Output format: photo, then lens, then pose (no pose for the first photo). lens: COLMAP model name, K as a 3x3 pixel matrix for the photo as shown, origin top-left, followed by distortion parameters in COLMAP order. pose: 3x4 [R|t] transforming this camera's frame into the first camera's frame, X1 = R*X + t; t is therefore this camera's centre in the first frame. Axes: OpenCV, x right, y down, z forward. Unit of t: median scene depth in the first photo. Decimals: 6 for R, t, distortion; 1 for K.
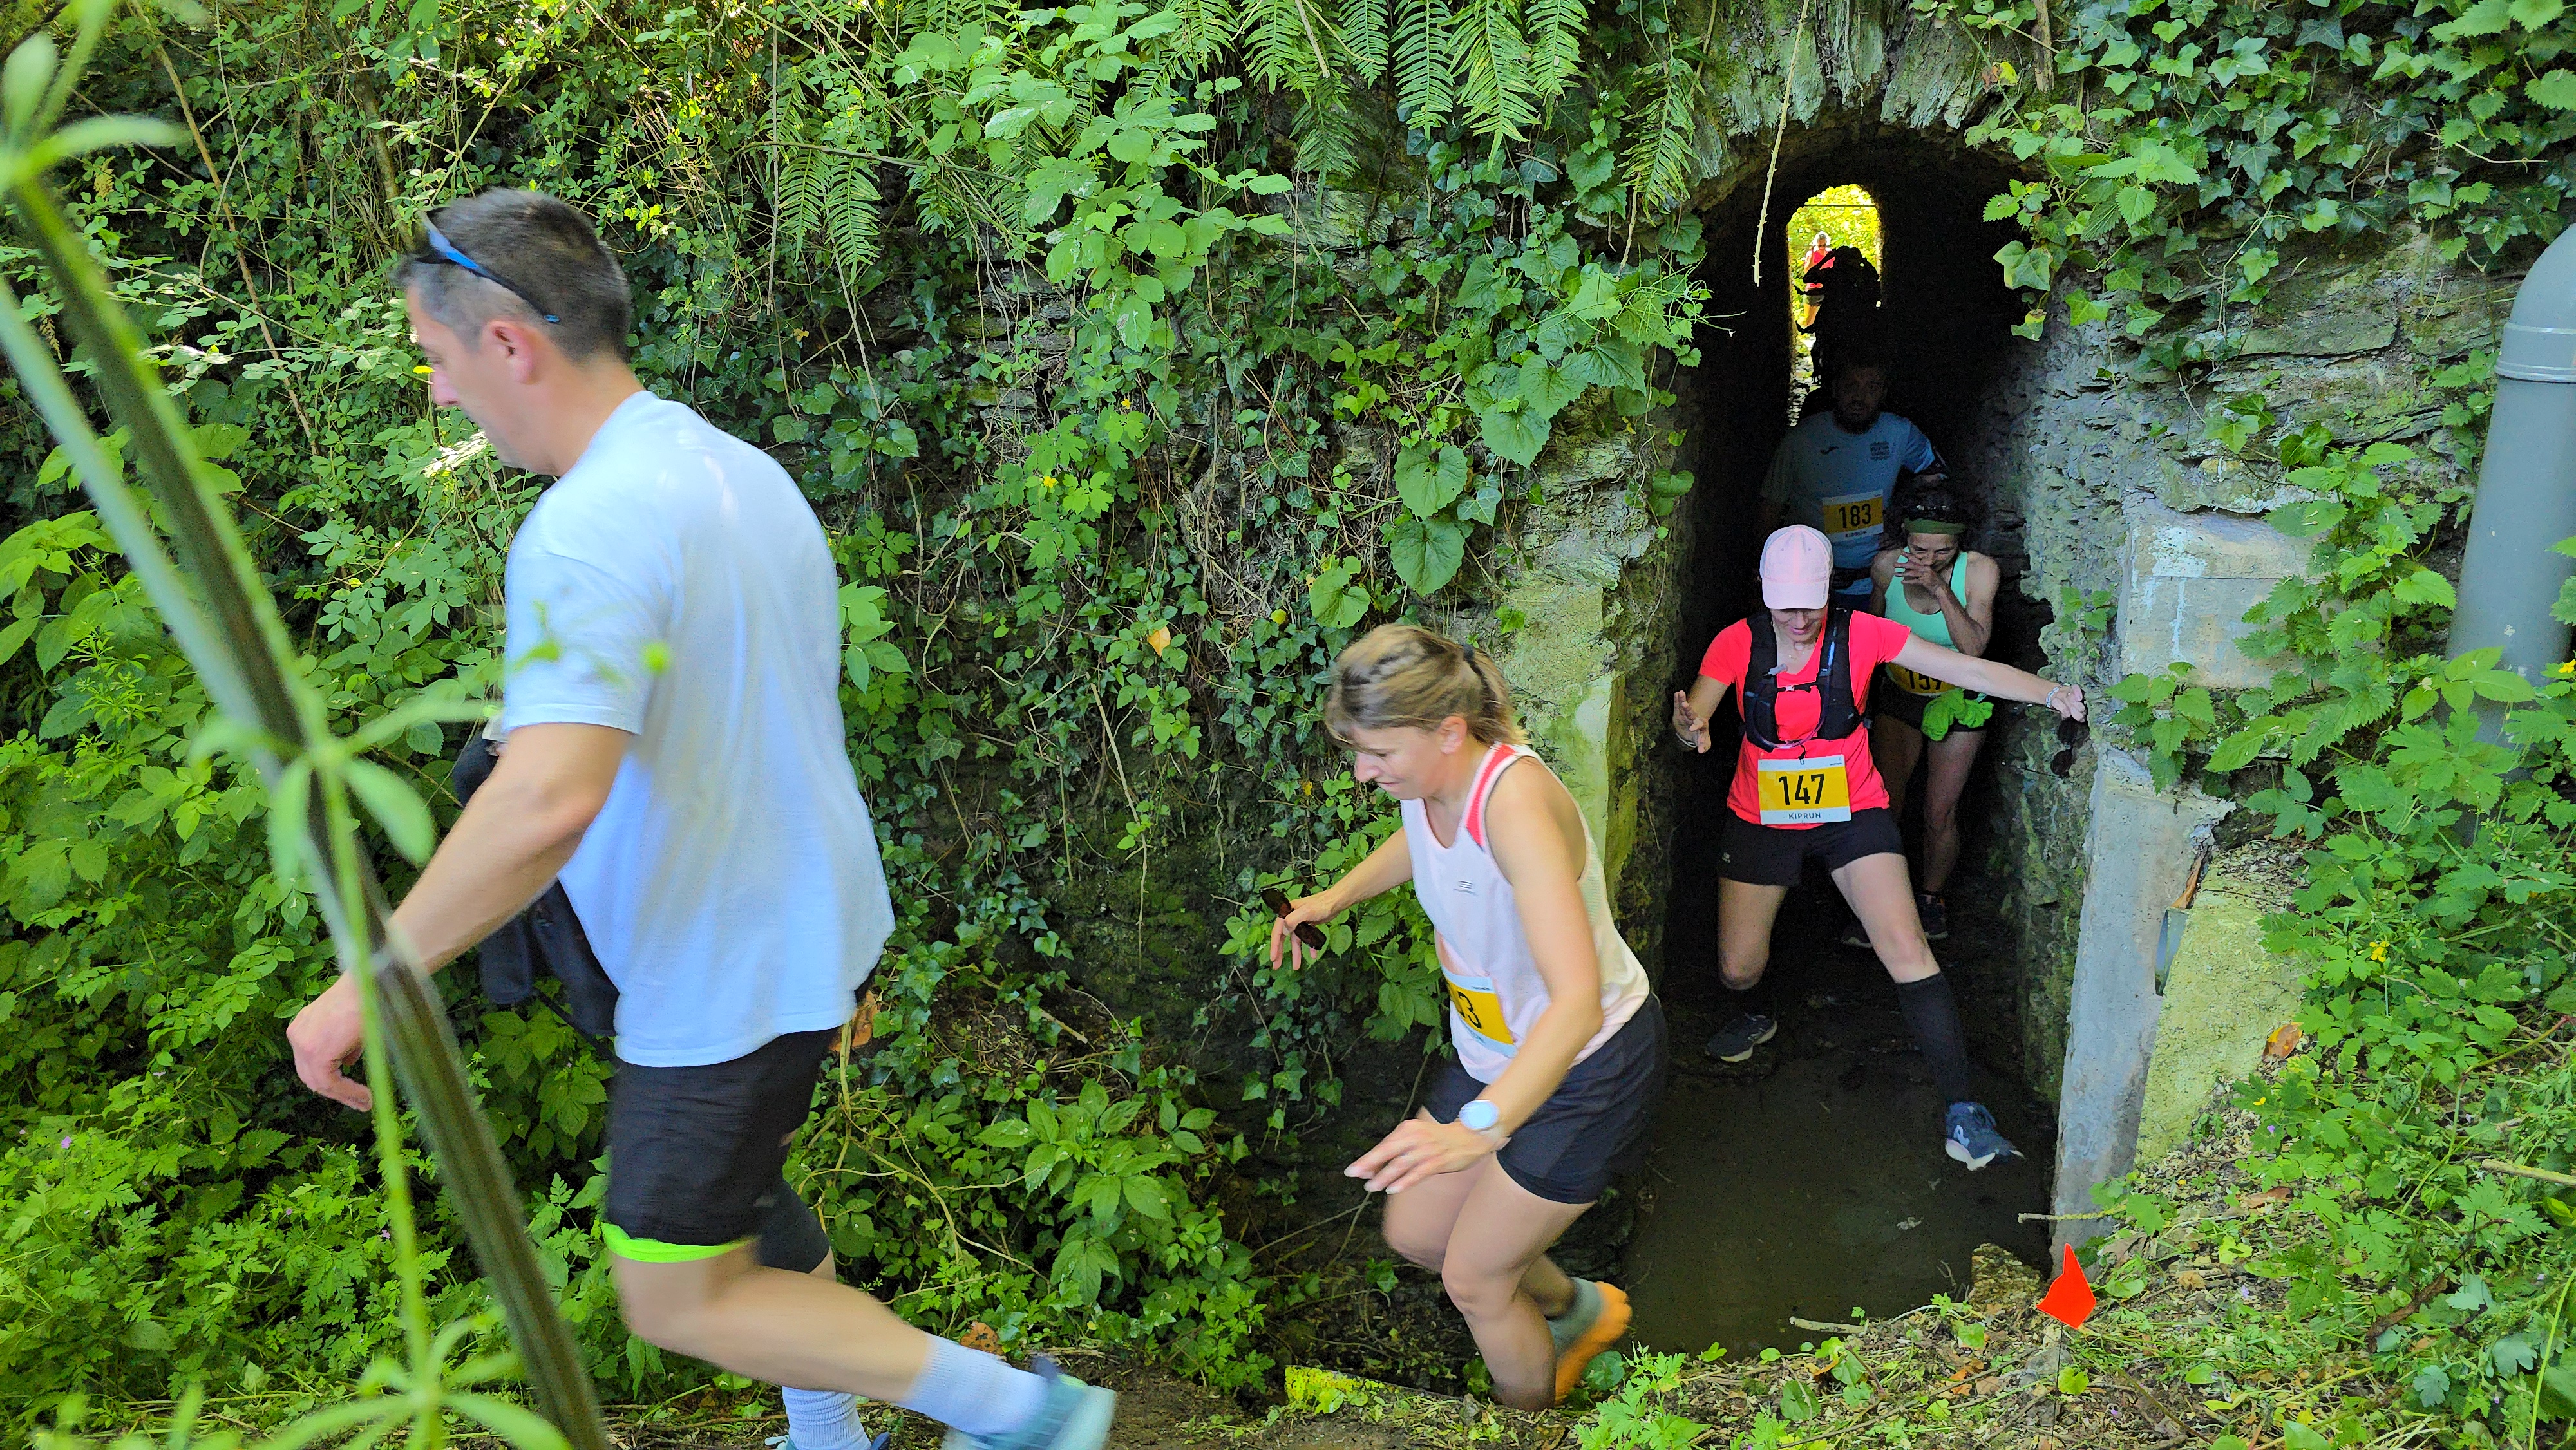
lens RADIAL K [[1736.1, 0, 1281.4], [0, 1736.1, 724.7], [0, 0, 1]] dist [0.066978, -0.065893]
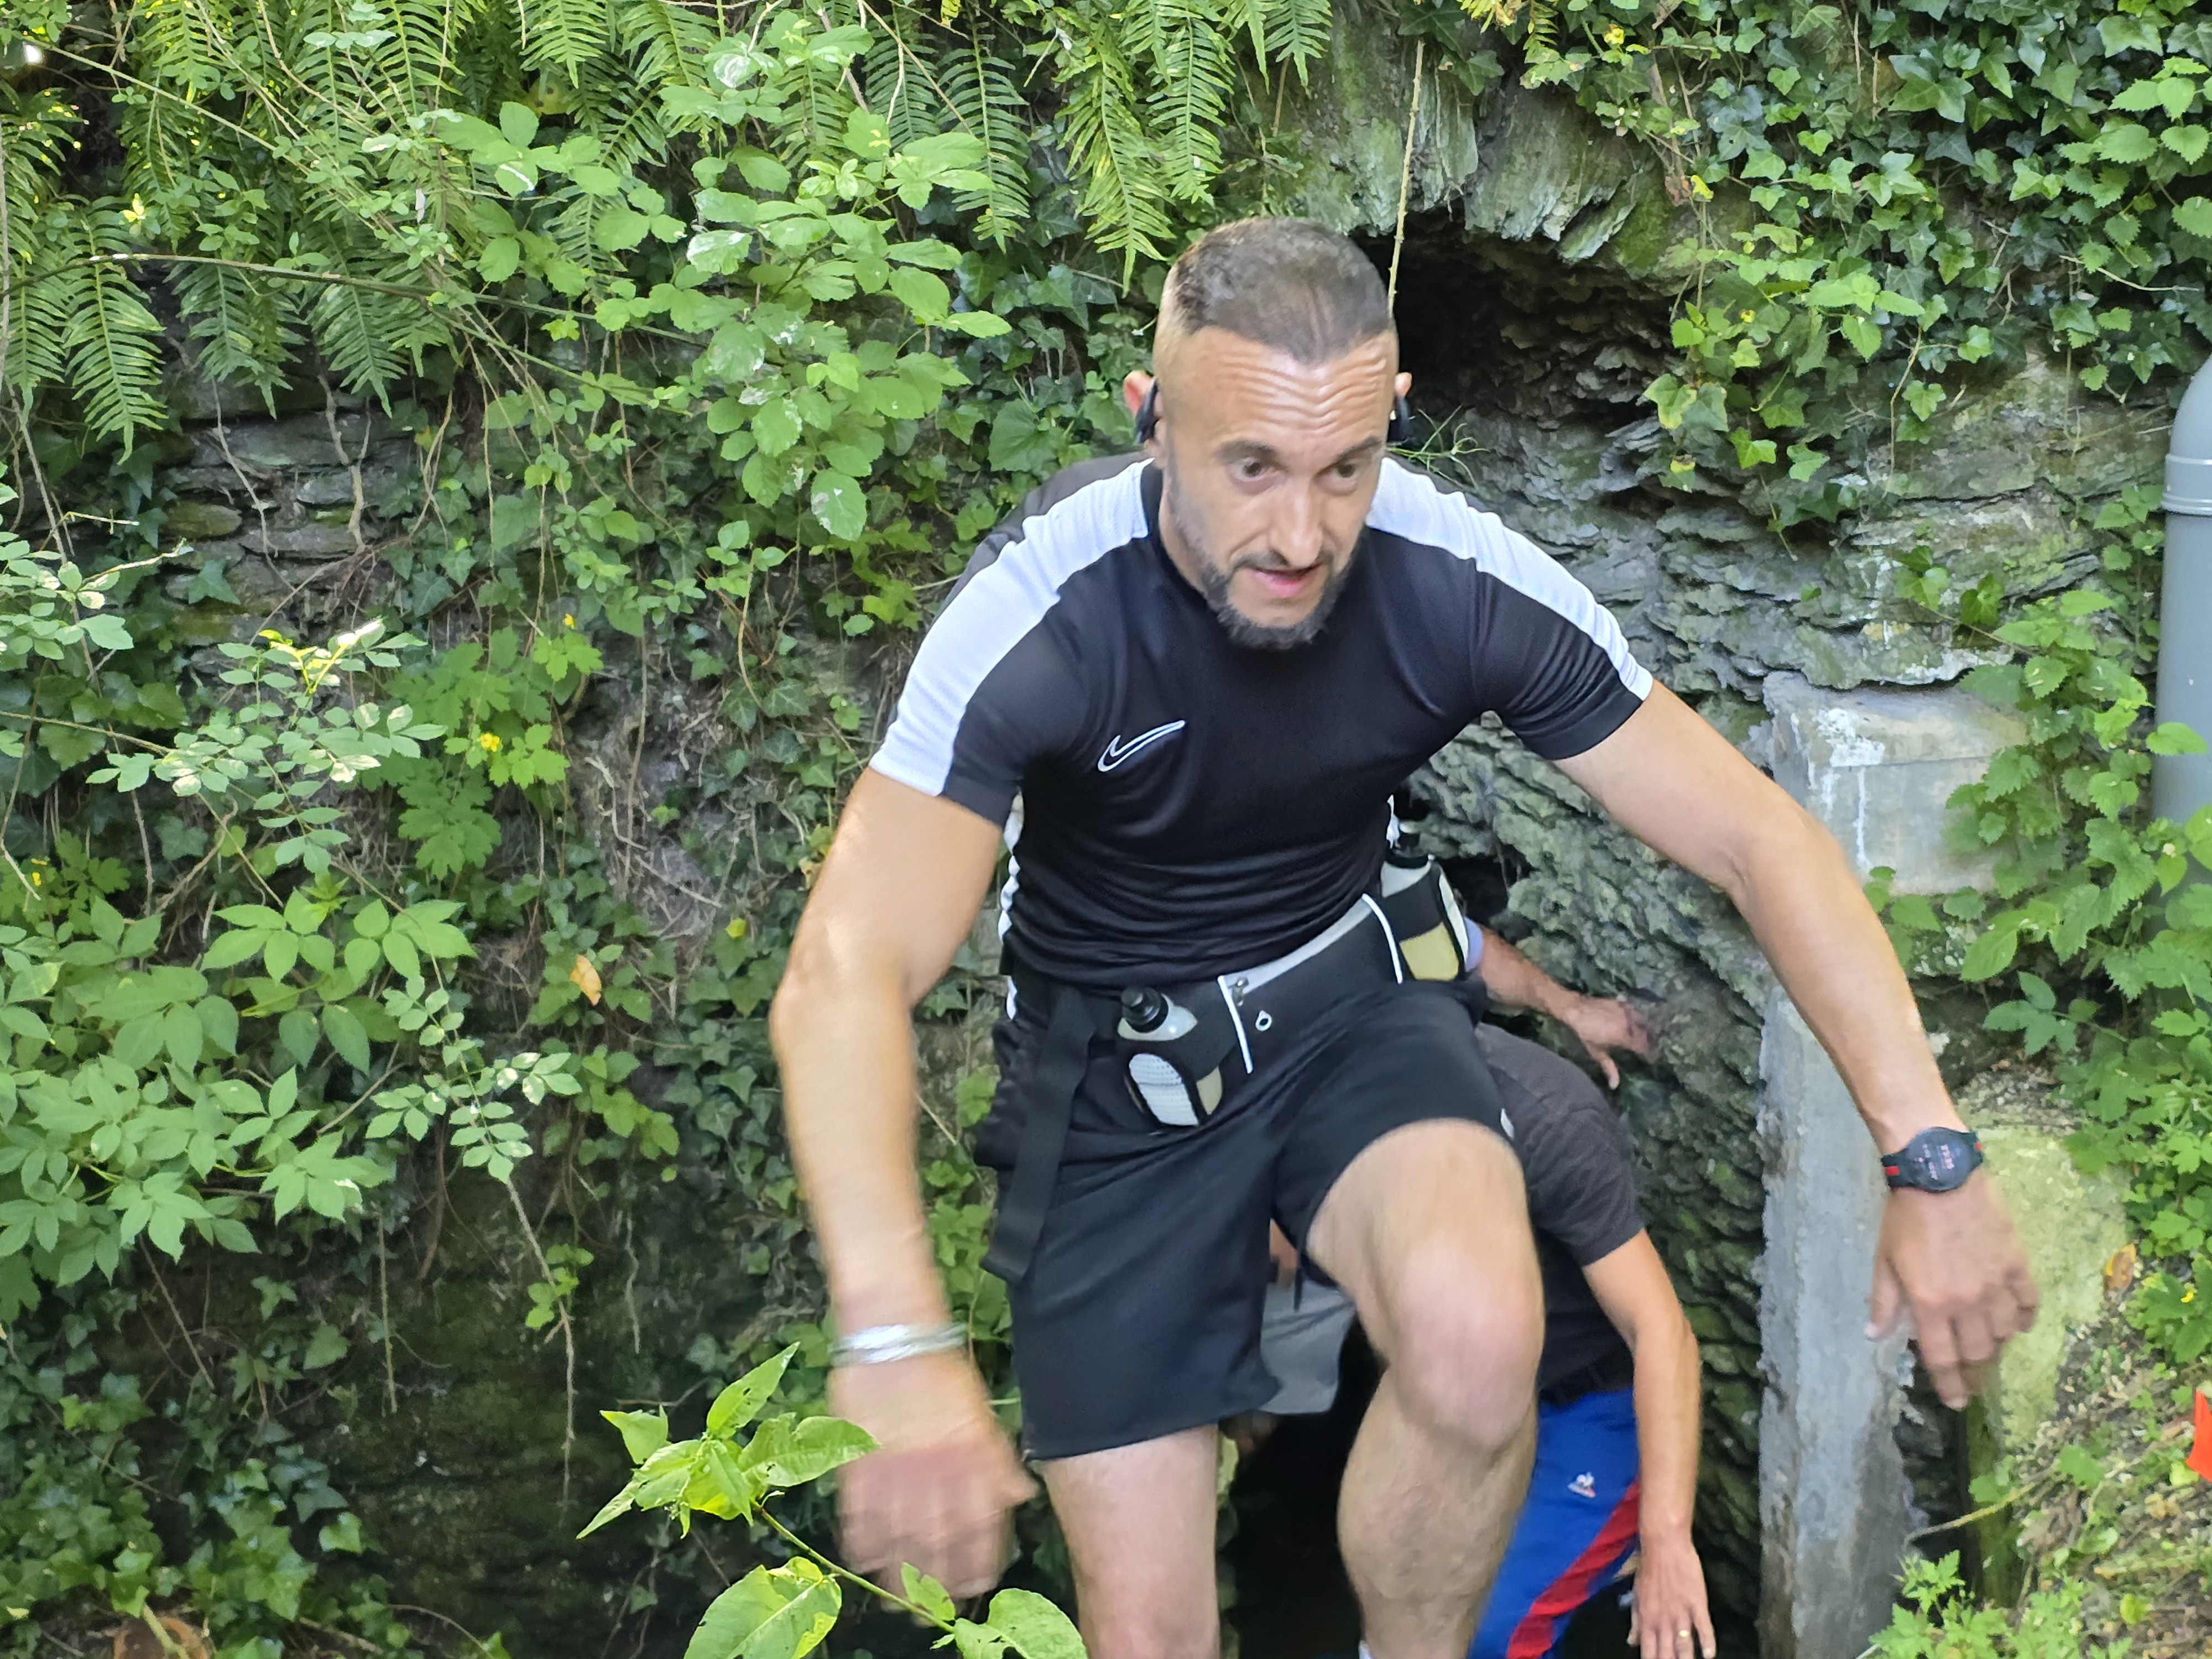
lens RADIAL K [[3767.0, 0, 1127.6], [0, 3767.0, 761.3], [0, 0, 1]] dist [0.233008, -0.826754]
pose [[0.863323, -0.067043, 0.500179, -0.680840], [0.142290, 0.983261, -0.113803, 0.068197], [-0.484177, 0.169419, 0.858411, -0.366049]]
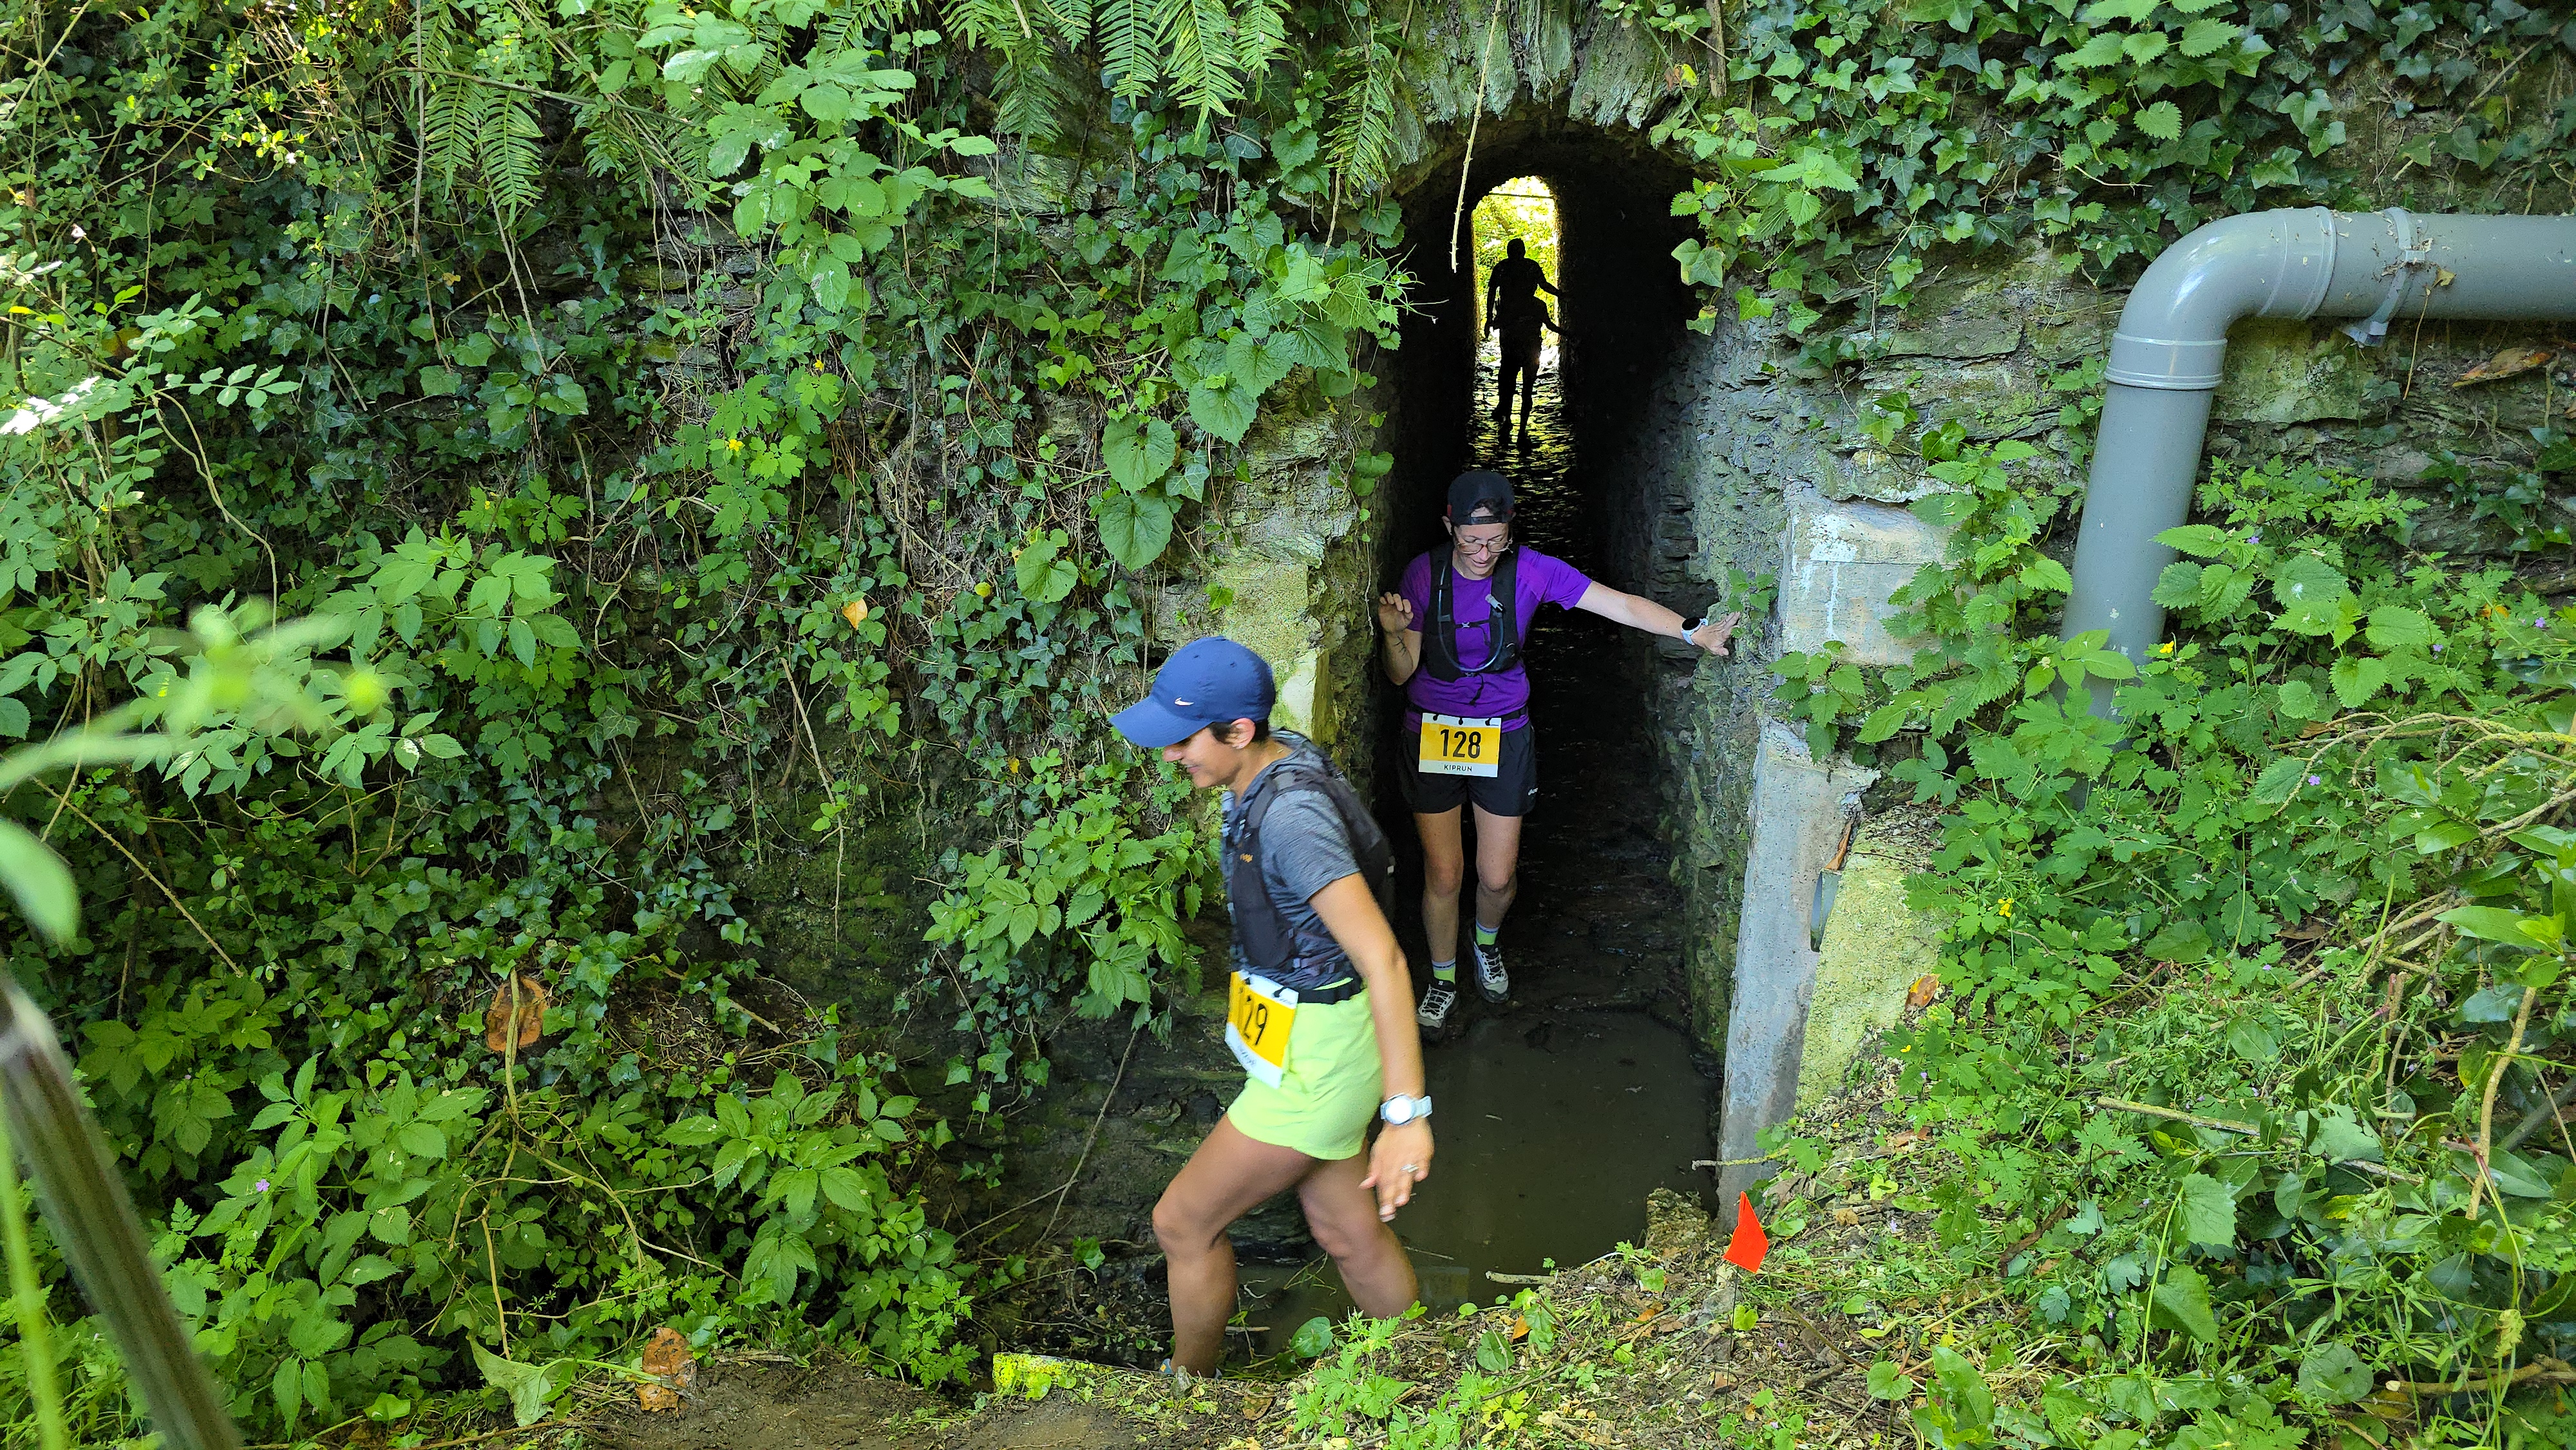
lens RADIAL K [[1736.1, 0, 1281.4], [0, 1736.1, 724.7], [0, 0, 1]] dist [0.066978, -0.065893]
pose [[0.985058, -0.004940, 0.172150, -0.005220], [0.001995, 0.999849, 0.017273, -0.003561], [-0.172209, -0.016672, 0.984919, 0.007123]]
